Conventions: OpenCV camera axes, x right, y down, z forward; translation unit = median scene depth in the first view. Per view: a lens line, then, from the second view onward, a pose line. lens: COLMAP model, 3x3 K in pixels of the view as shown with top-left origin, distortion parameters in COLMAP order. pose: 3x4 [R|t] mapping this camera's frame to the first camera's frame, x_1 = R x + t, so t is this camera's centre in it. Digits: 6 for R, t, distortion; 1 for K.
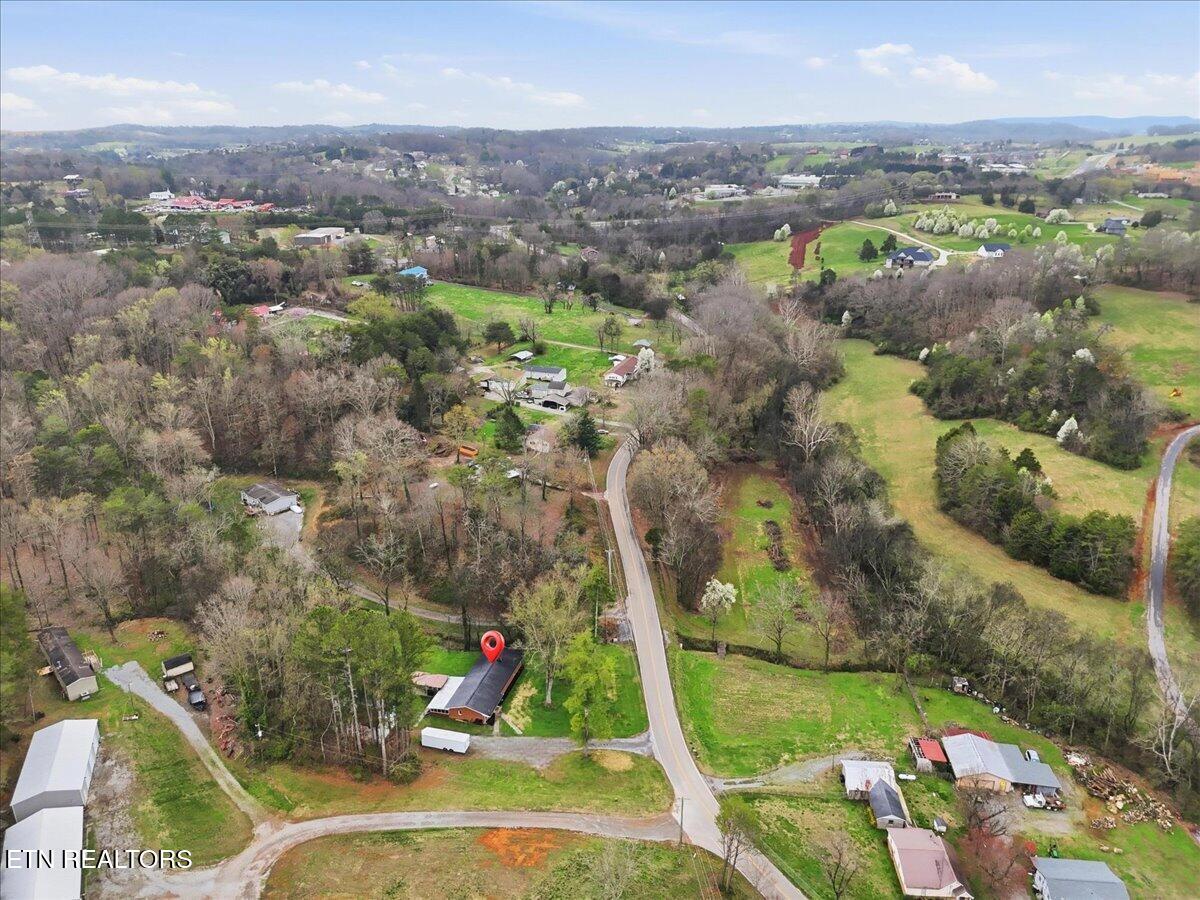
lens RADIAL K [[882.5, 0, 600.0], [0, 882.5, 450.0], [0, 0, 1]] dist [0.077443, -0.069725]
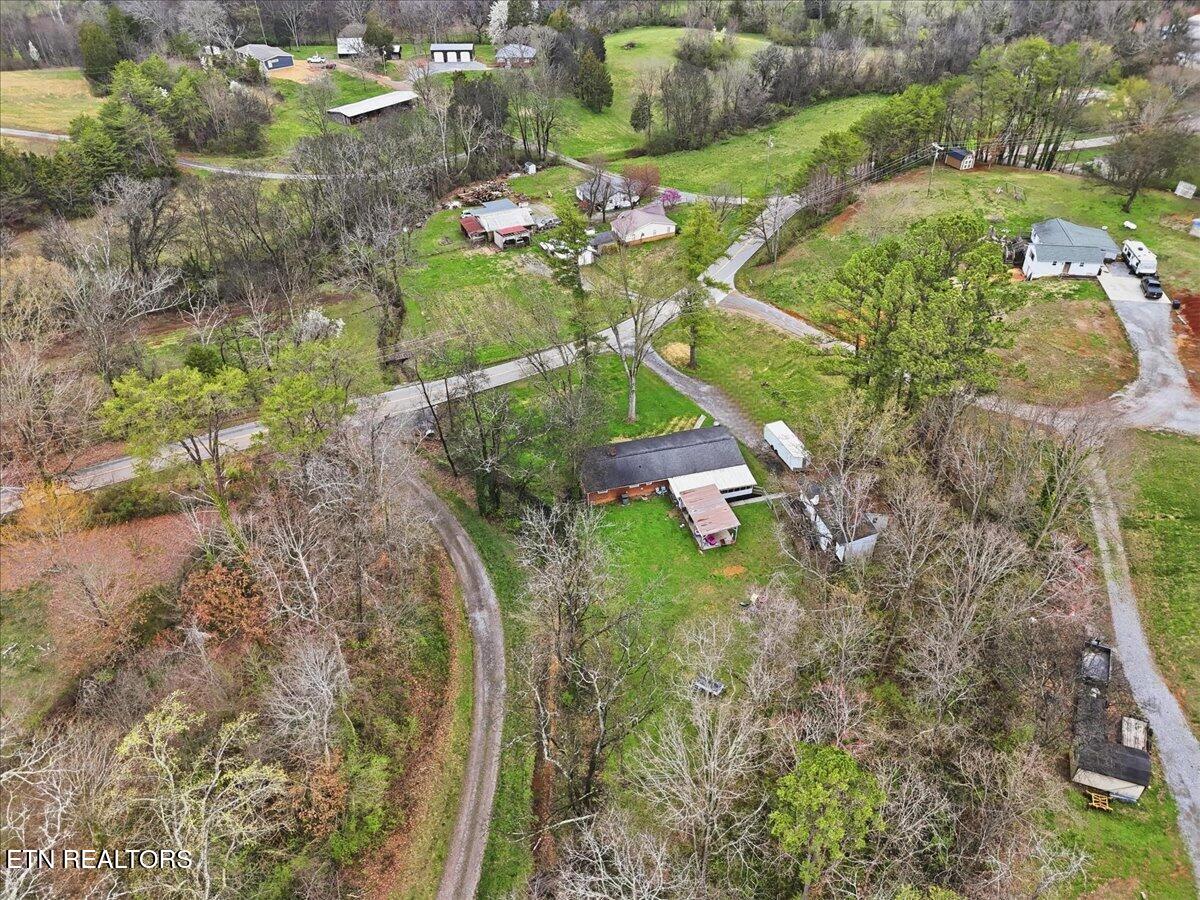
lens RADIAL K [[882.5, 0, 600.0], [0, 882.5, 450.0], [0, 0, 1]] dist [0.077443, -0.069725]
pose [[-0.490744, -0.505061, 0.709989, -0.639202], [0.317469, 0.655194, 0.685517, -0.221377], [-0.811409, 0.561813, -0.161191, 1.302345]]
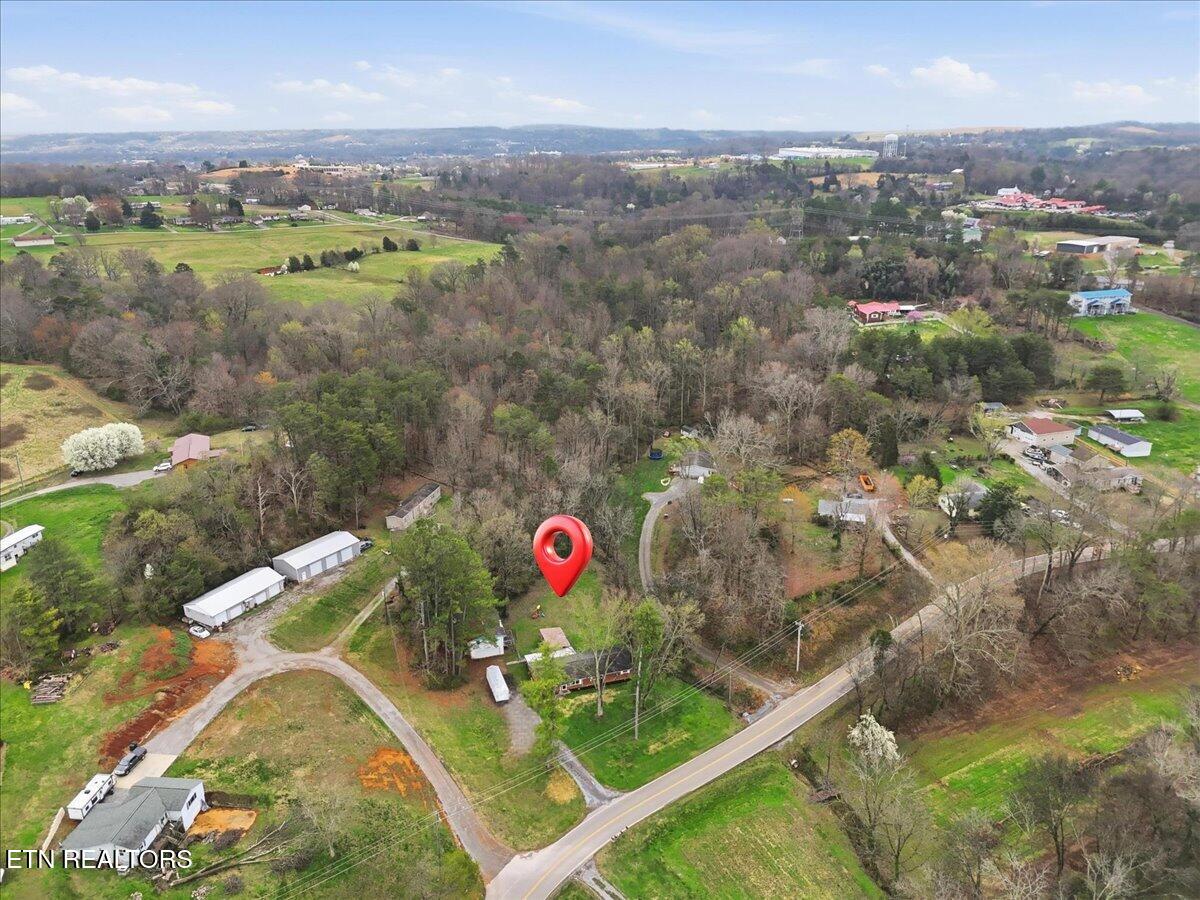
lens RADIAL K [[882.9, 0, 604.7], [0, 882.9, 470.9], [0, 0, 1]] dist [0.035900, 0.001491]
pose [[0.548622, 0.308545, -0.777055, 0.699705], [-0.288257, 0.942231, 0.170614, -0.153979], [0.784807, 0.130389, 0.605868, 0.428498]]
